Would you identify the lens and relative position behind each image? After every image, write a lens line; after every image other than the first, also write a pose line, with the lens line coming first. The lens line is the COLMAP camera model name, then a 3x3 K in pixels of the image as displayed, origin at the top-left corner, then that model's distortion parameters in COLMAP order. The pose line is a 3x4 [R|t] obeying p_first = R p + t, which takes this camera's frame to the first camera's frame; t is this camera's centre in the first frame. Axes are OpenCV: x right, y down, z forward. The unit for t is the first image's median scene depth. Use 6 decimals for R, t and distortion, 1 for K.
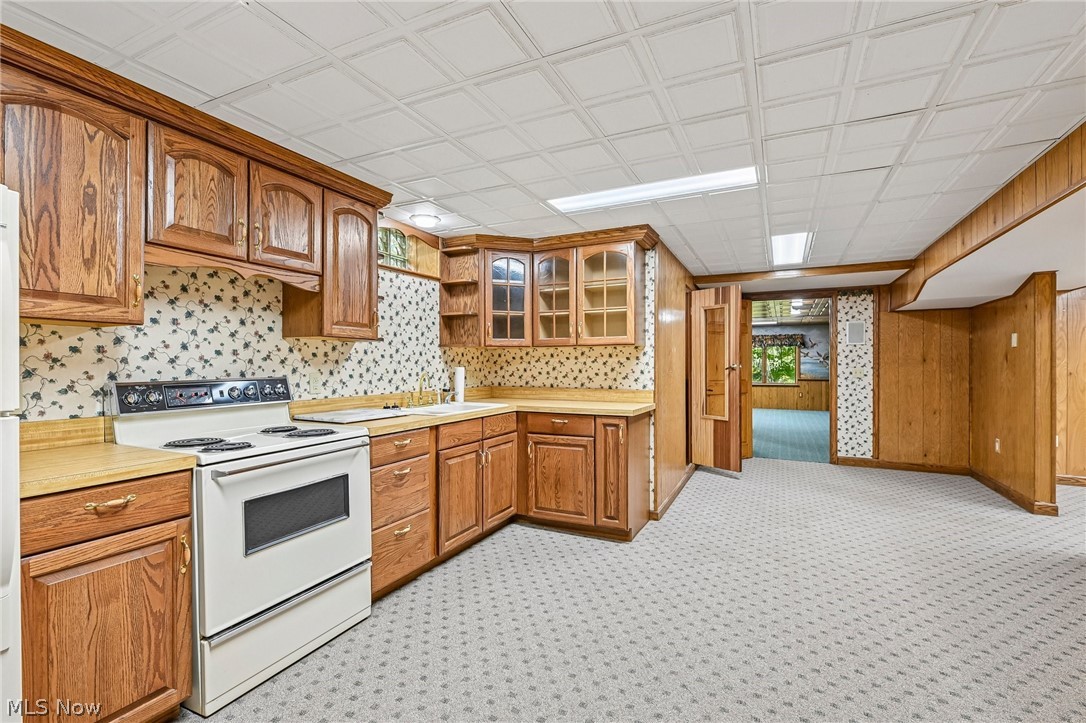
lens RADIAL K [[483.2, 0, 544.0], [0, 483.2, 366.0], [0, 0, 1]] dist [-0.001162, -0.000067]
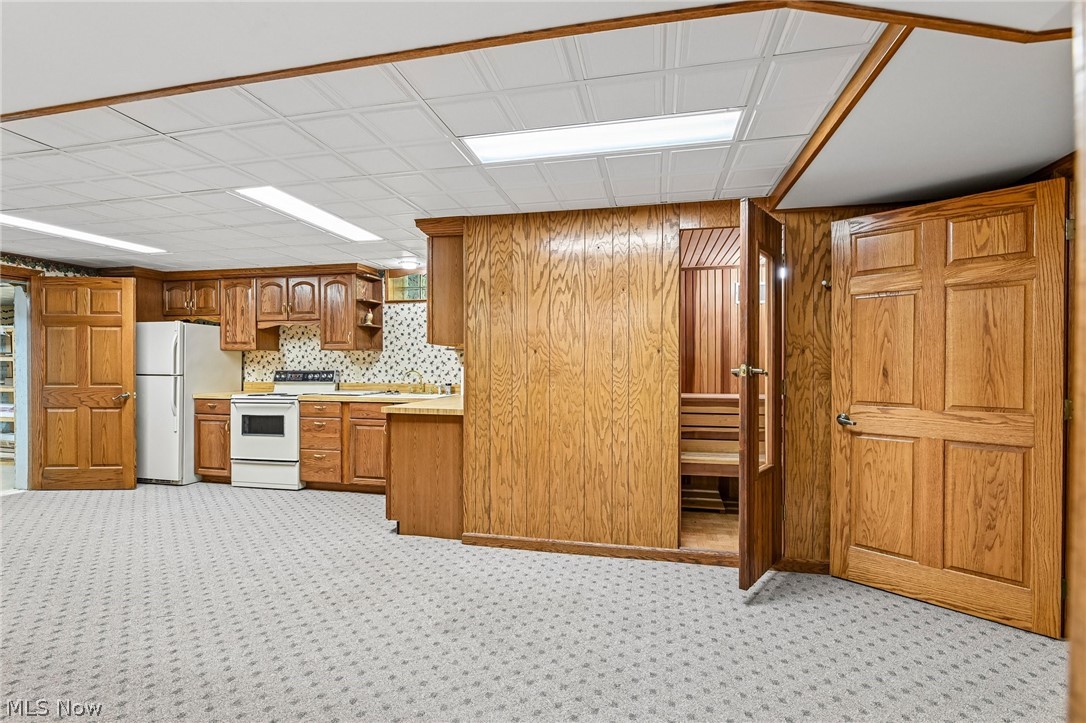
lens RADIAL K [[482.8, 0, 543.2], [0, 482.8, 370.0], [0, 0, 1]] dist [-0.004497, -0.000911]
pose [[0.235605, 0.008272, -0.971814, 1.694418], [-0.006574, 0.999954, 0.006917, 0.001209], [0.971827, 0.004759, 0.235648, 1.424891]]
